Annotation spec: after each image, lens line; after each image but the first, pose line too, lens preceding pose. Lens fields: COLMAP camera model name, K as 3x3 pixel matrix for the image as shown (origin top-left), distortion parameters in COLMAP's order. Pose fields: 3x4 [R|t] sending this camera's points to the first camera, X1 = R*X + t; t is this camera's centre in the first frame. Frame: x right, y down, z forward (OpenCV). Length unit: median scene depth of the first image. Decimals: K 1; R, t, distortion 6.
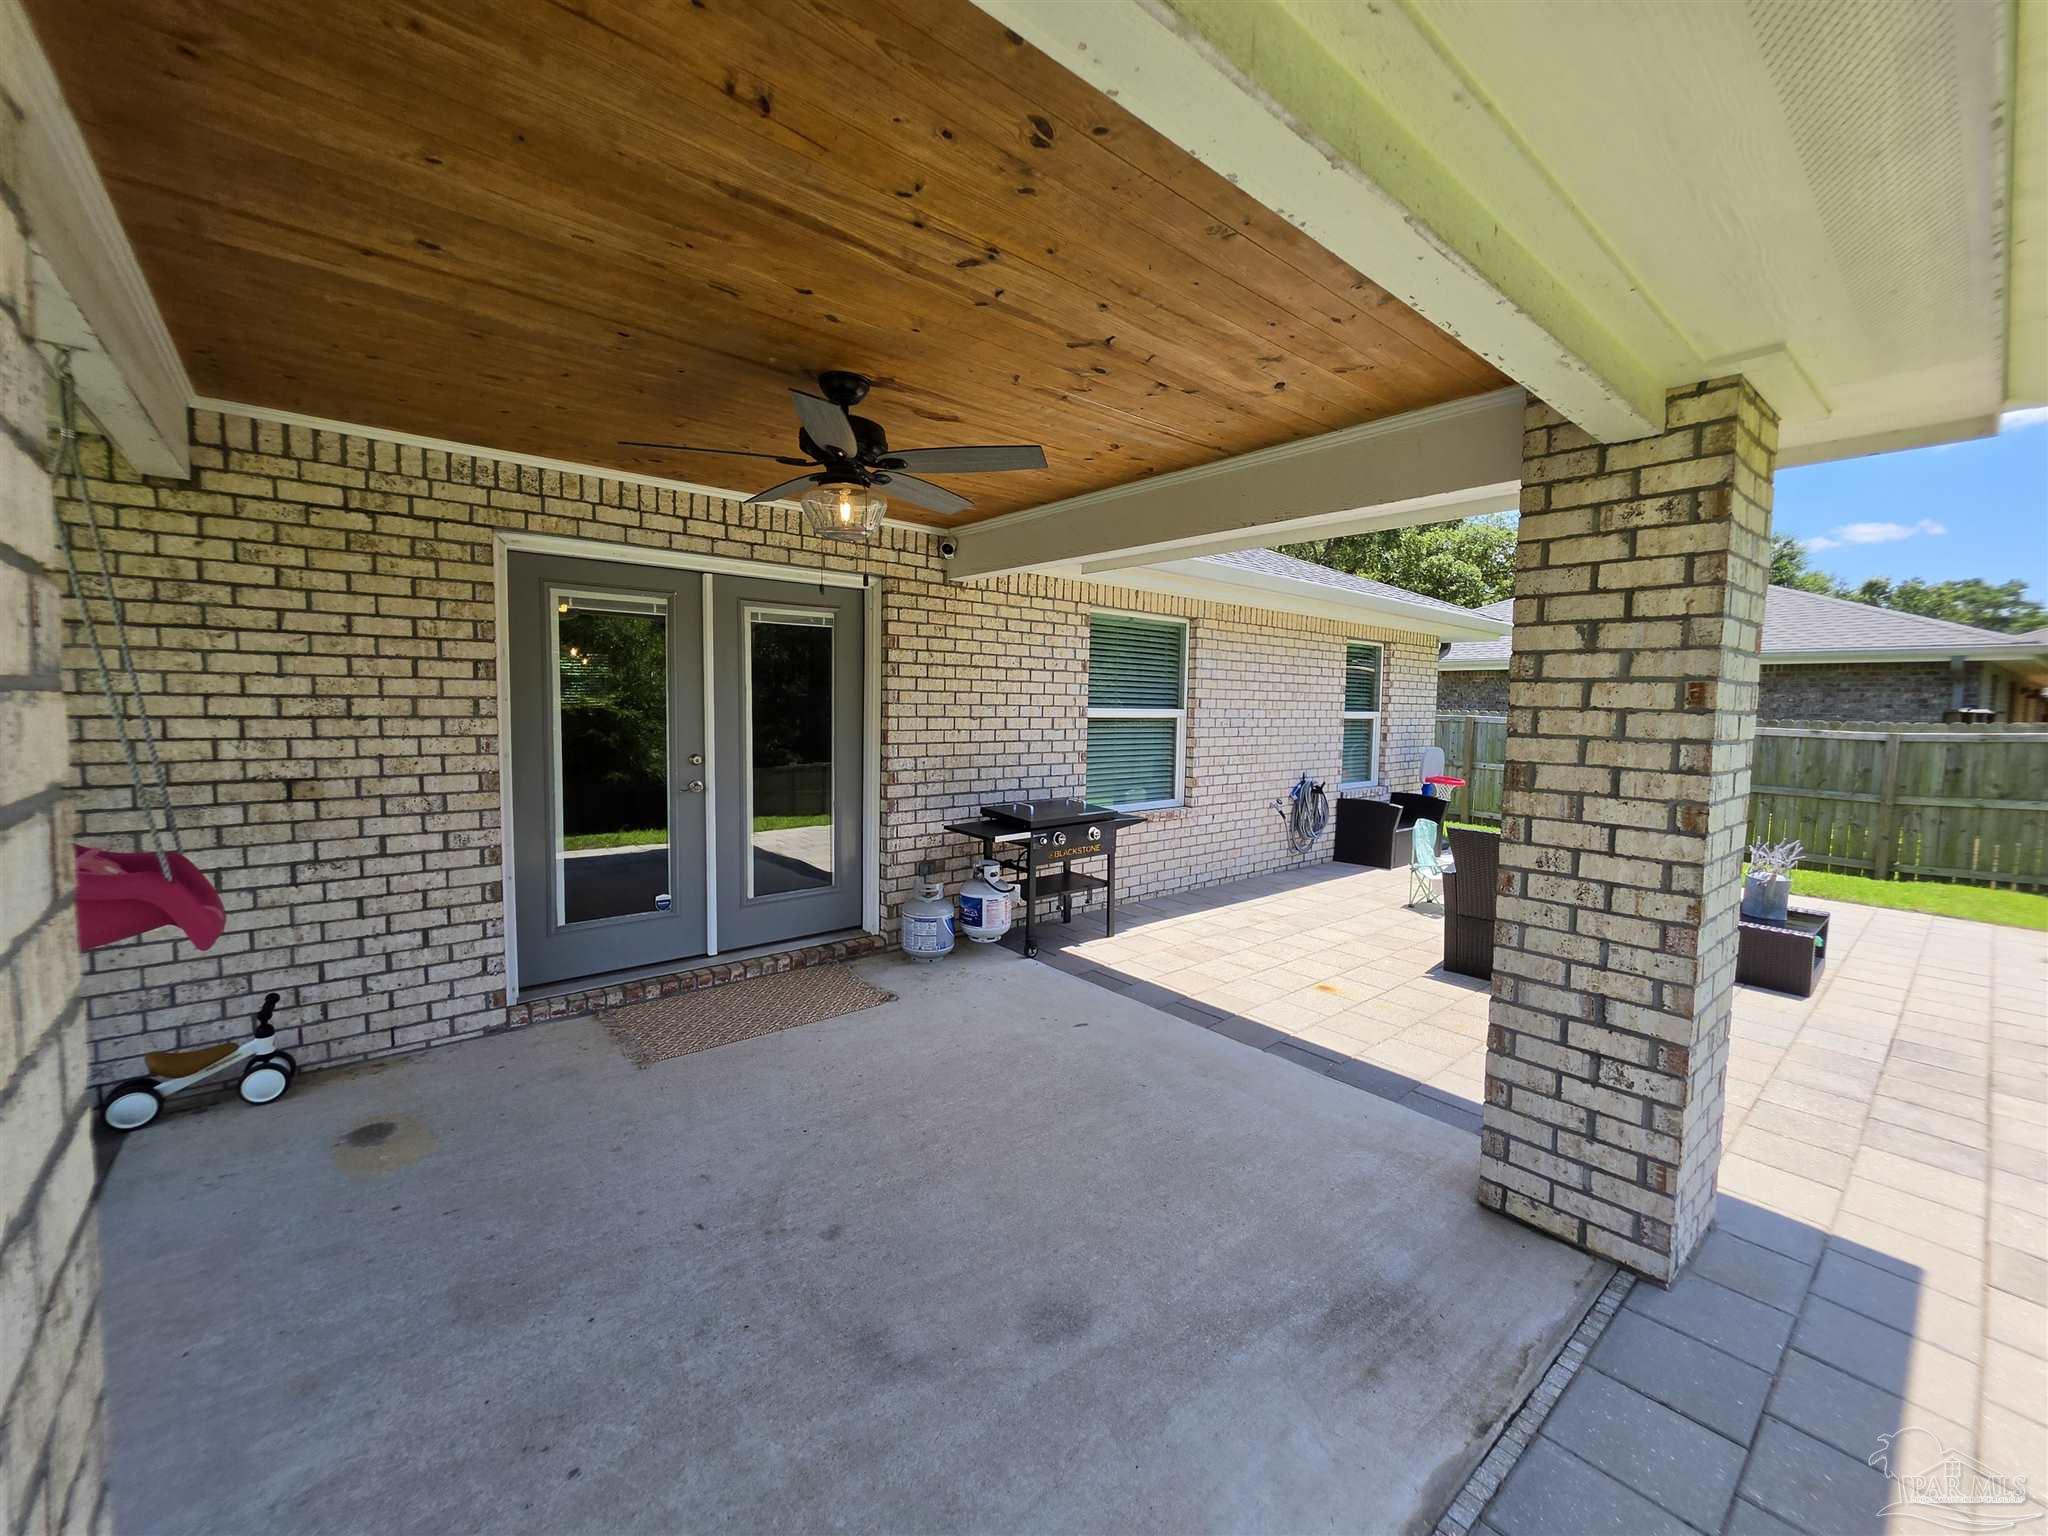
lens RADIAL K [[826.5, 0, 1018.7], [0, 826.5, 760.7], [0, 0, 1]] dist [-0.001508, 0.000301]
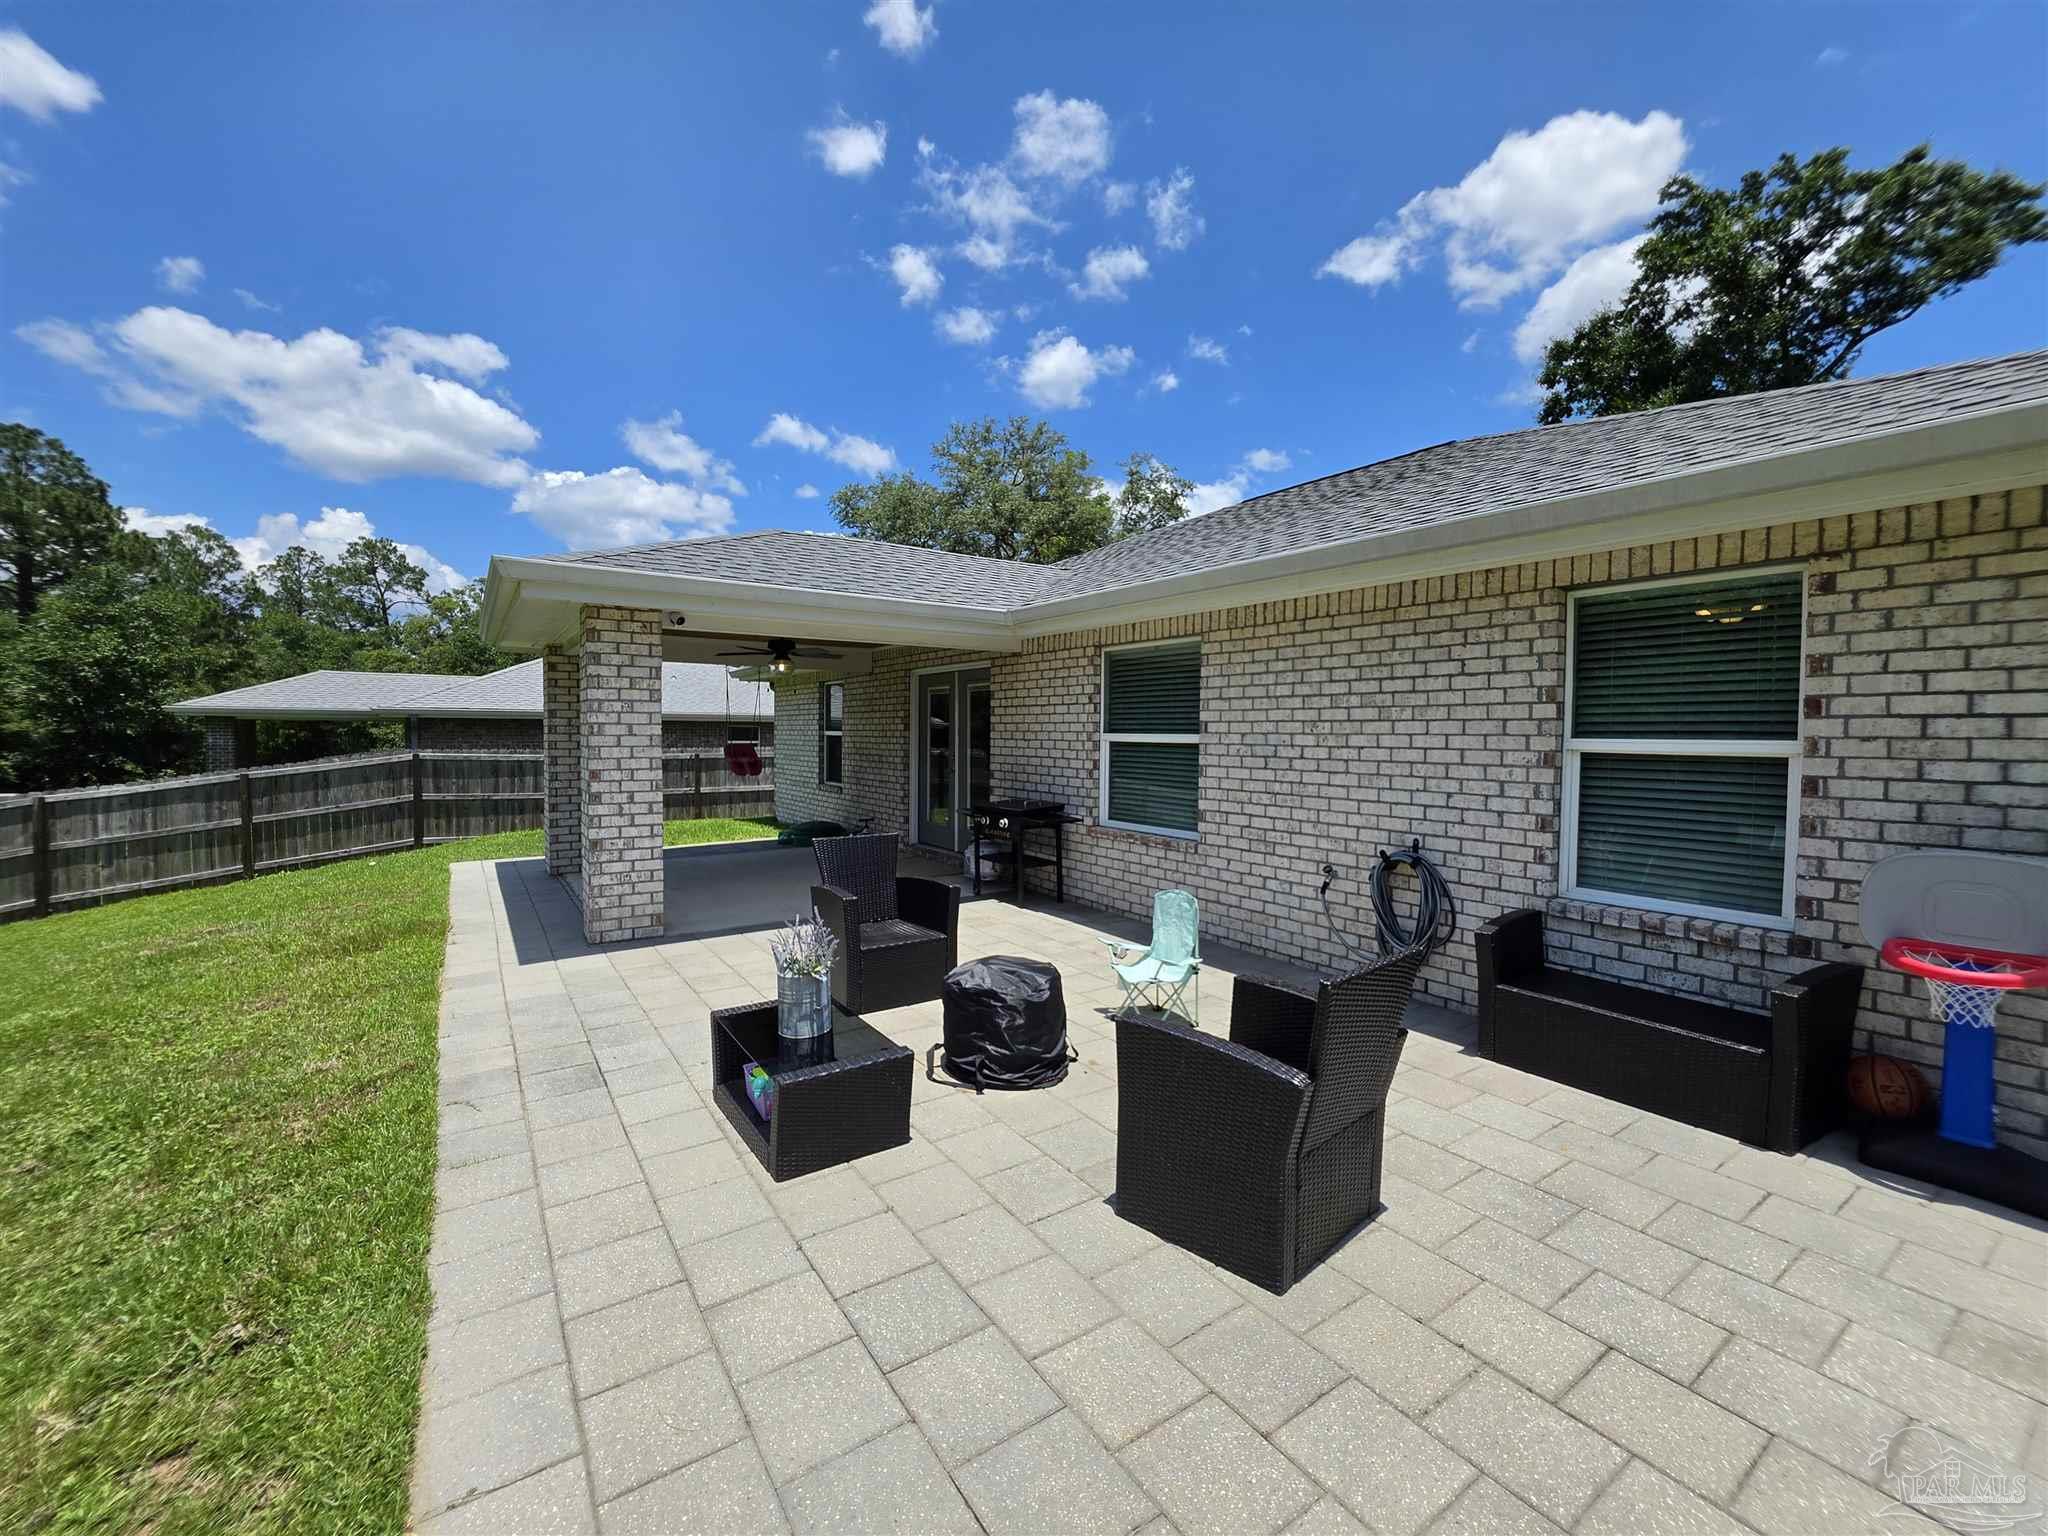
lens RADIAL K [[826.5, 0, 1018.7], [0, 826.5, 760.7], [0, 0, 1]] dist [-0.001508, 0.000301]
pose [[-0.101374, 0.033071, -0.994299, 1.087111], [-0.058745, 0.997504, 0.039167, -0.054822], [0.993112, 0.062381, -0.099178, 0.860672]]
